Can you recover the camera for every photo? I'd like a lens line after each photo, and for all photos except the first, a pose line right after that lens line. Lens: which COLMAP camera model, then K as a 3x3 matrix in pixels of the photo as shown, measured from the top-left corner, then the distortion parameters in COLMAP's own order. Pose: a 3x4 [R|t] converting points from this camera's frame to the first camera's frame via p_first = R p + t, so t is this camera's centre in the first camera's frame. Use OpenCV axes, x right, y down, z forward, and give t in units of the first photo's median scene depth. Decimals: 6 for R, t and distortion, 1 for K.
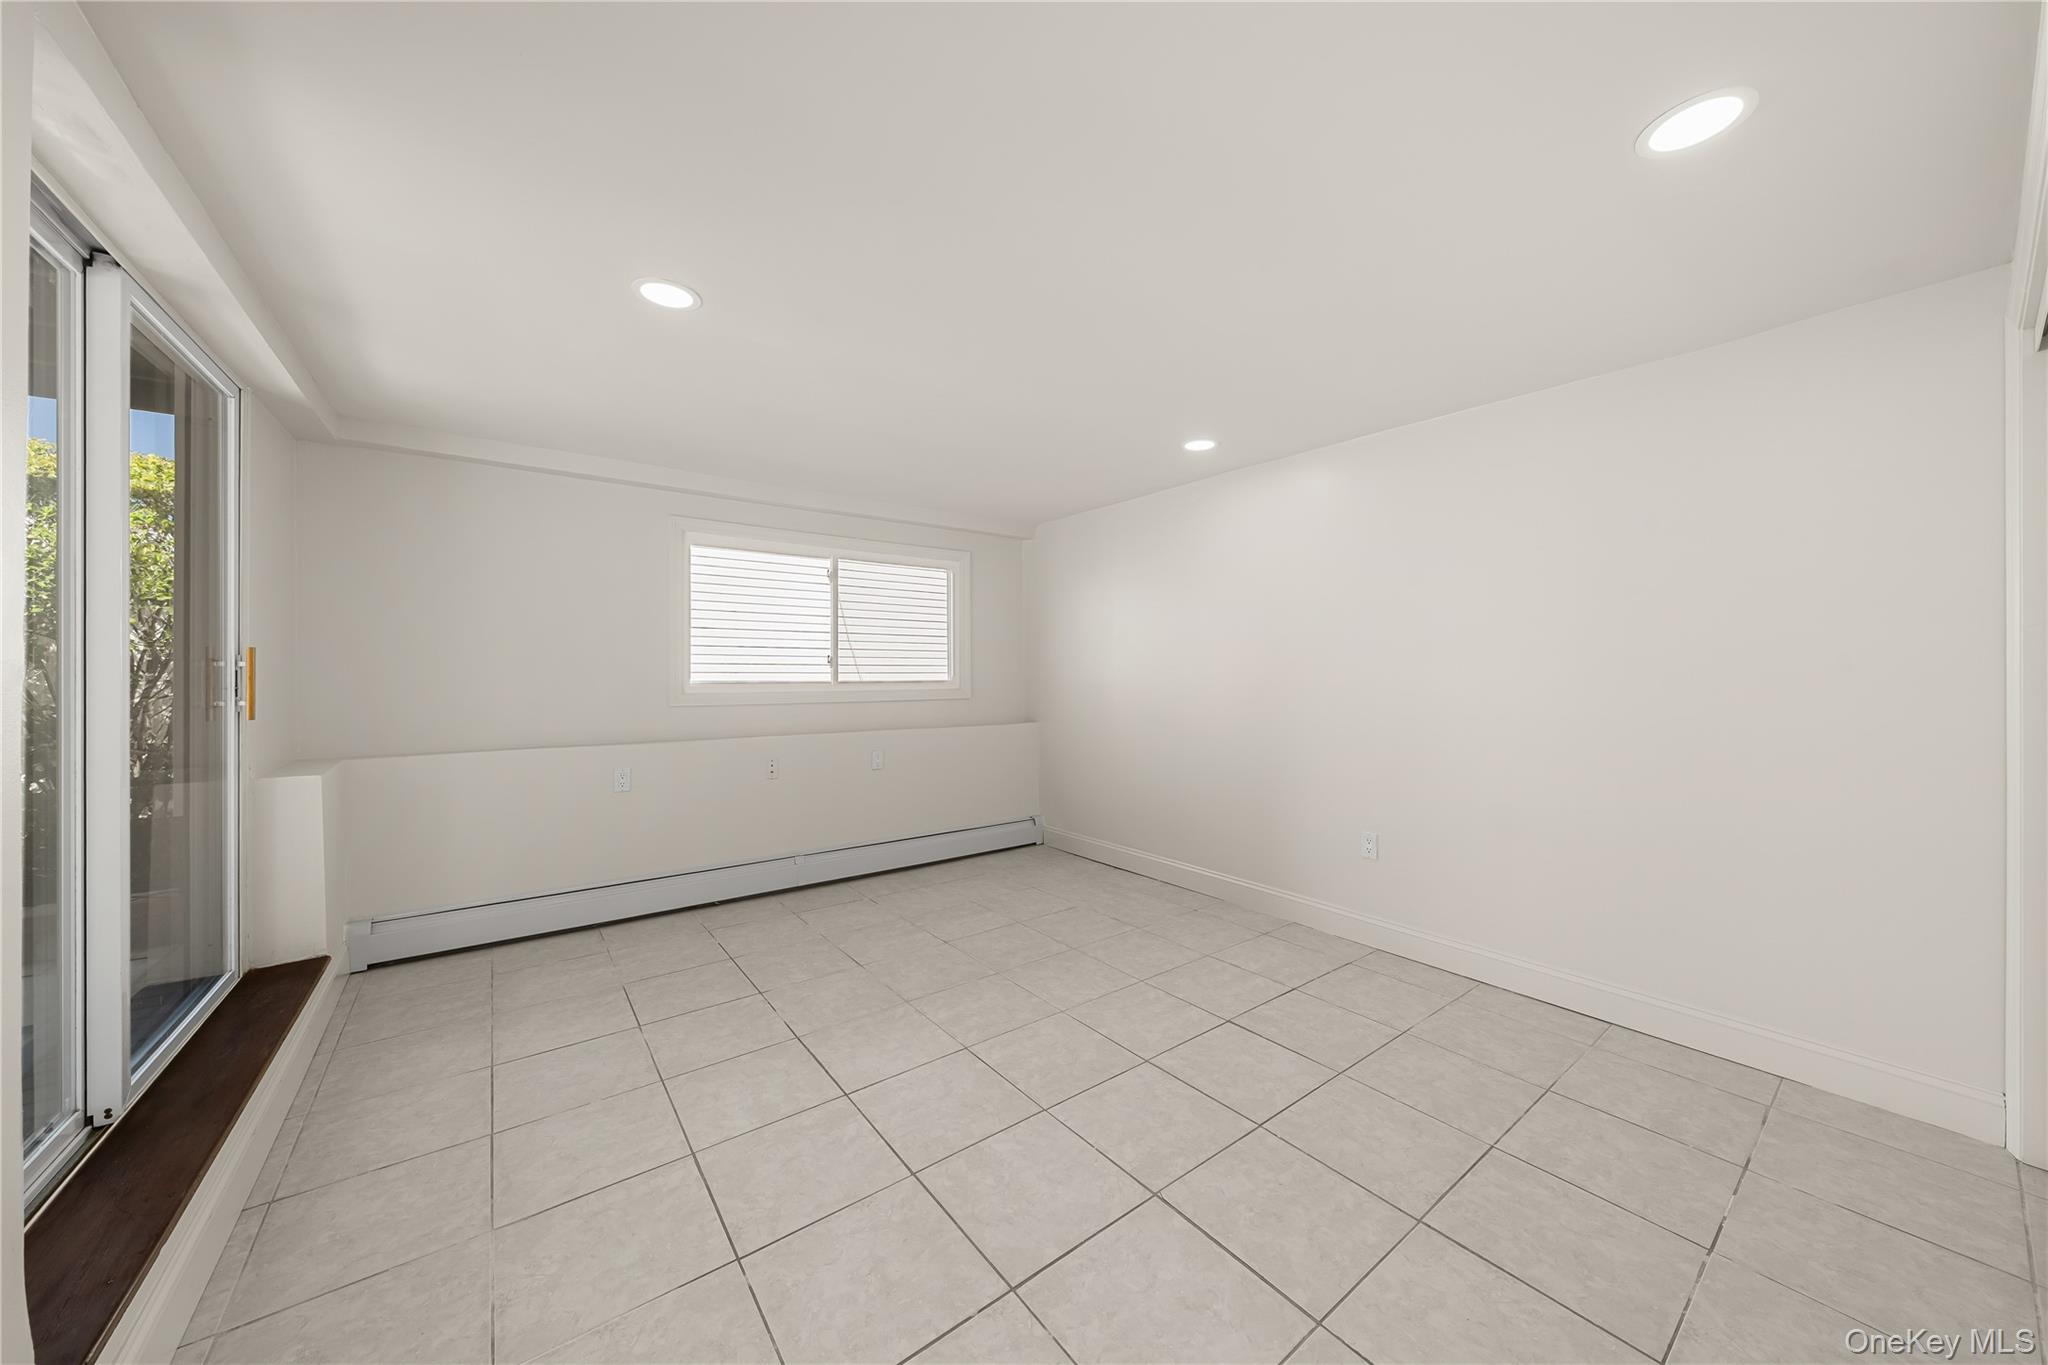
lens RADIAL K [[701.9, 0, 1023.1], [0, 701.9, 672.4], [0, 0, 1]] dist [0.000001, -0.000002]
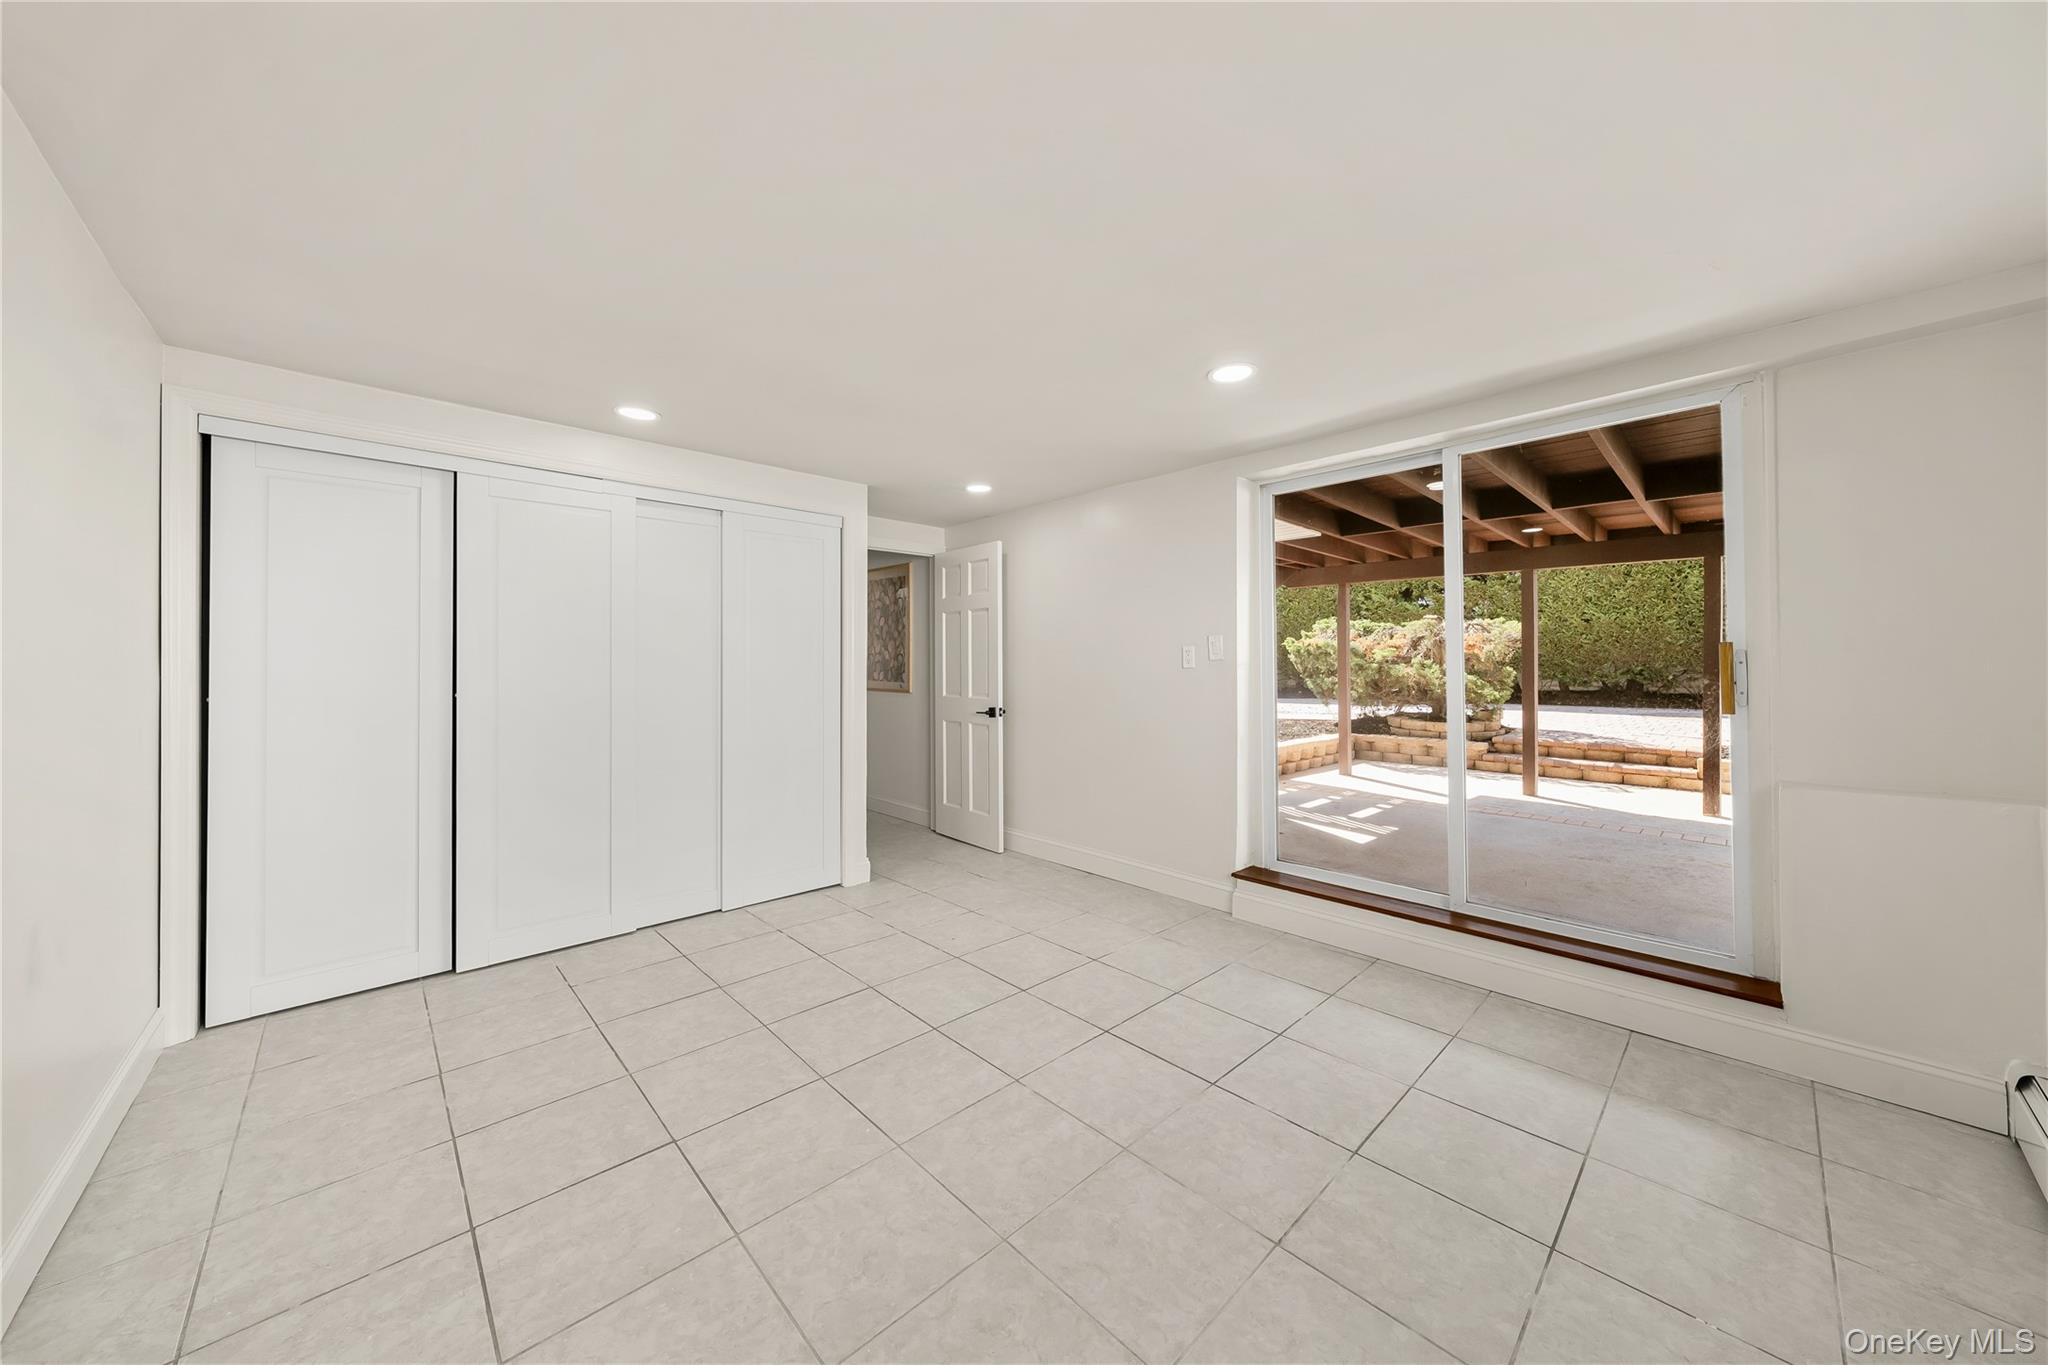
lens RADIAL K [[701.9, 0, 1028.9], [0, 701.9, 671.3], [0, 0, 1]] dist [0.000001, -0.000002]
pose [[-0.993473, 0.002030, -0.114050, 0.006006], [0.001546, 0.999989, 0.004328, 0.000466], [0.114058, 0.004124, -0.993466, 1.921381]]
